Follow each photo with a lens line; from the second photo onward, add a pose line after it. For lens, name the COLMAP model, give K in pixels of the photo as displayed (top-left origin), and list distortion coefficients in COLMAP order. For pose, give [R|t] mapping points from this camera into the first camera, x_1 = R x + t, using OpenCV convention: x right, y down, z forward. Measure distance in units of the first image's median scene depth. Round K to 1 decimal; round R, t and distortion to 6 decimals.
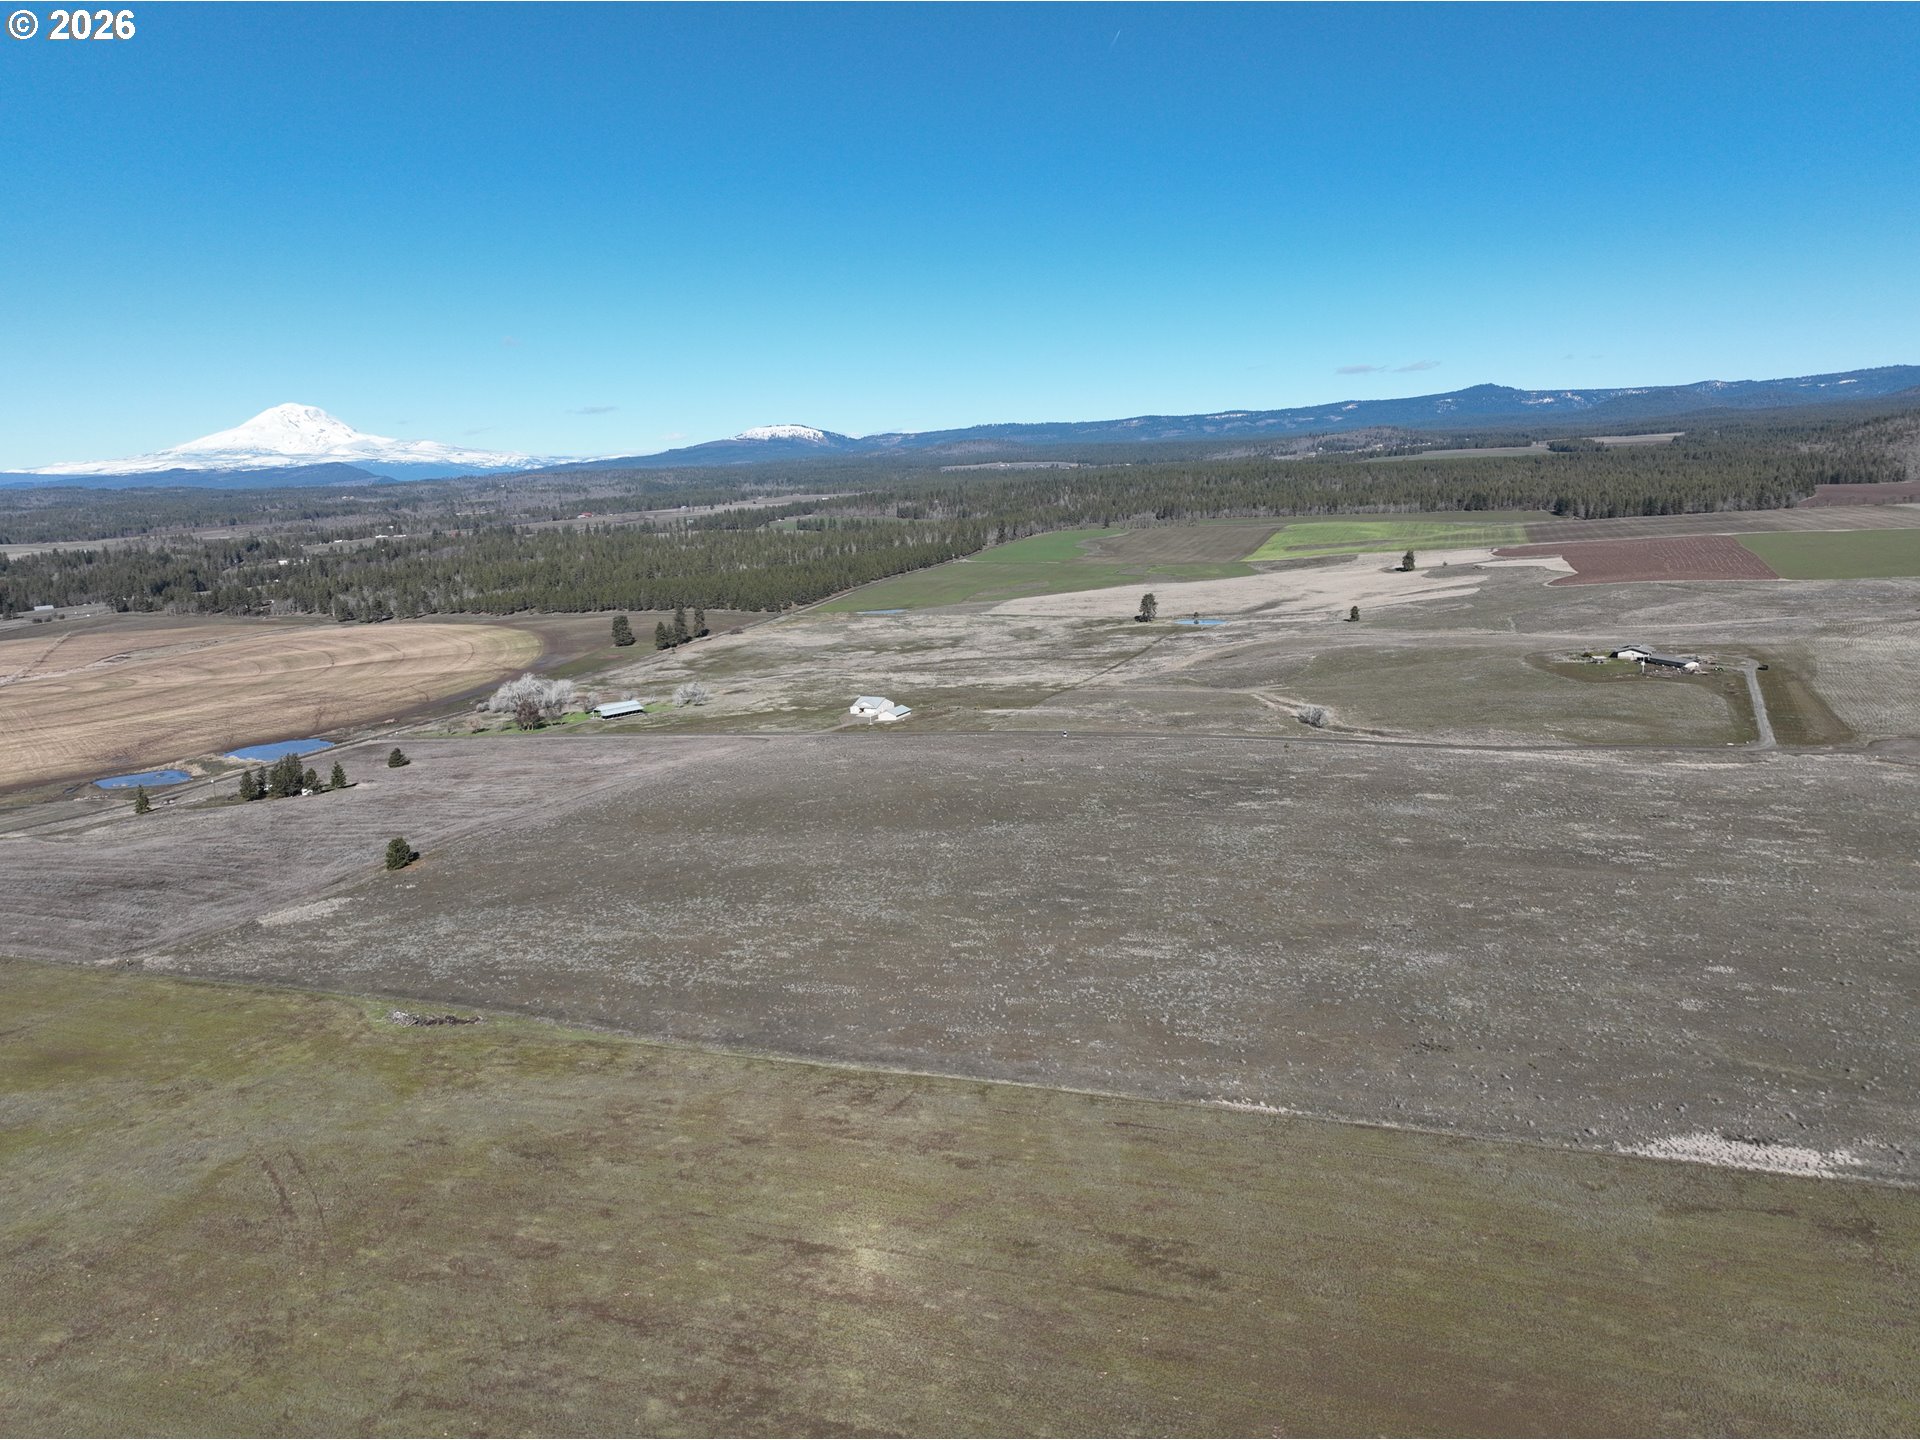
lens RADIAL K [[1518.1, 0, 960.0], [0, 1518.1, 720.0], [0, 0, 1]] dist [0.007704, -0.011639]
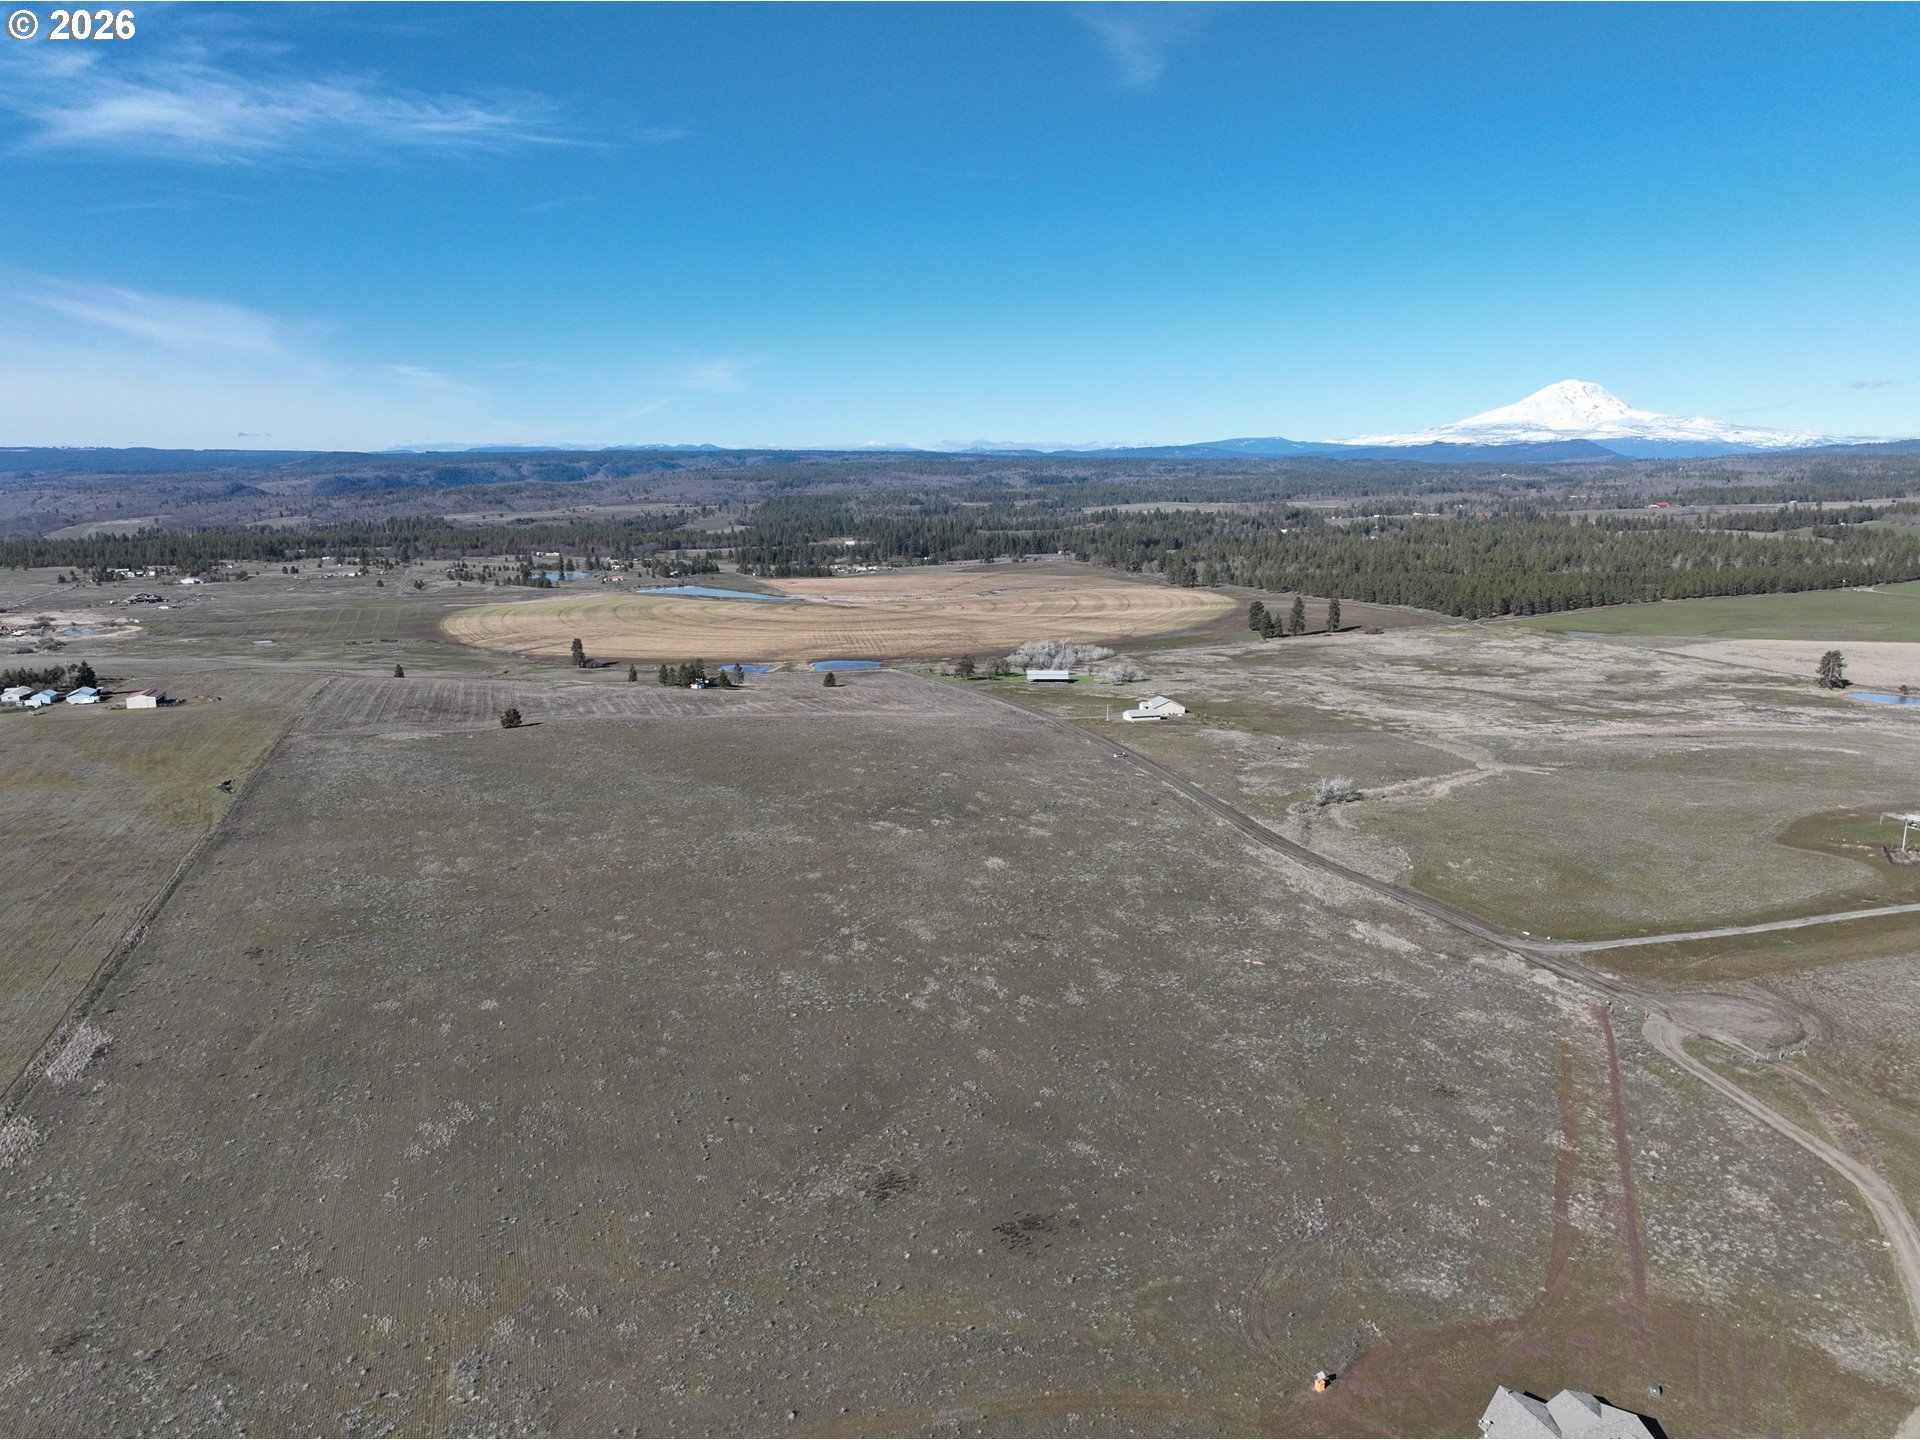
lens RADIAL K [[1518.1, 0, 960.0], [0, 1518.1, 720.0], [0, 0, 1]] dist [0.007704, -0.011639]
pose [[0.567303, 0.171358, -0.805484, 0.244654], [-0.153882, 0.982941, 0.100732, -0.029327], [0.809004, 0.066804, 0.583994, 0.107239]]
